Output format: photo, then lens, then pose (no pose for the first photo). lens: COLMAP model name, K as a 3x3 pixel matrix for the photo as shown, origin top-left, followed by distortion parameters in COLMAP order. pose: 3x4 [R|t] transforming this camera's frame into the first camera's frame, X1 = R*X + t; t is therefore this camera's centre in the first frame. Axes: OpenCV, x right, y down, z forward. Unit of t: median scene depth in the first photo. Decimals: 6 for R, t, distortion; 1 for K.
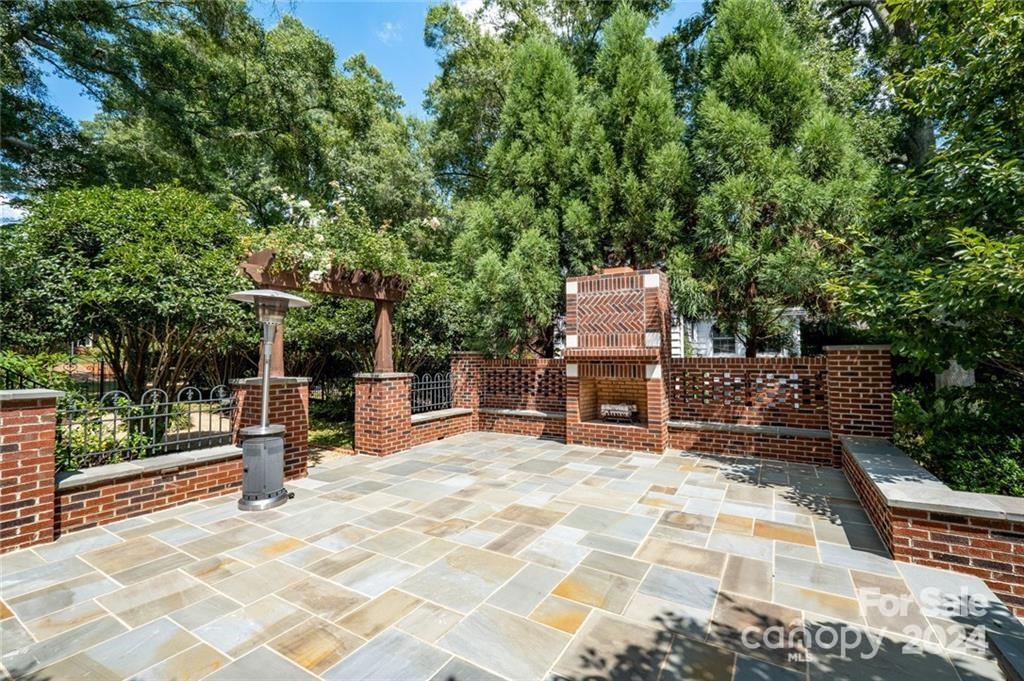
lens RADIAL K [[440.3, 0, 508.4], [0, 440.3, 346.1], [0, 0, 1]] dist [-0.003687, -0.000403]
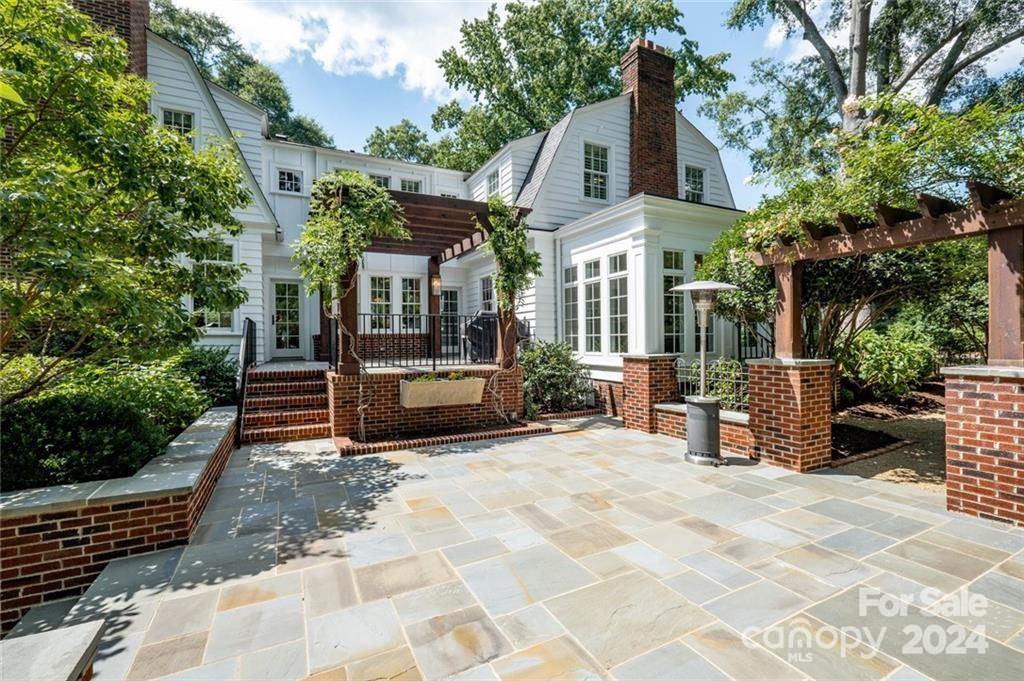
lens RADIAL K [[440.3, 0, 508.8], [0, 440.3, 338.9], [0, 0, 1]] dist [-0.003687, -0.000403]
pose [[-0.524907, 0.010572, -0.851094, 0.913066], [0.031469, 0.999480, -0.006993, 0.023240], [0.850578, -0.030453, -0.524967, 1.477711]]
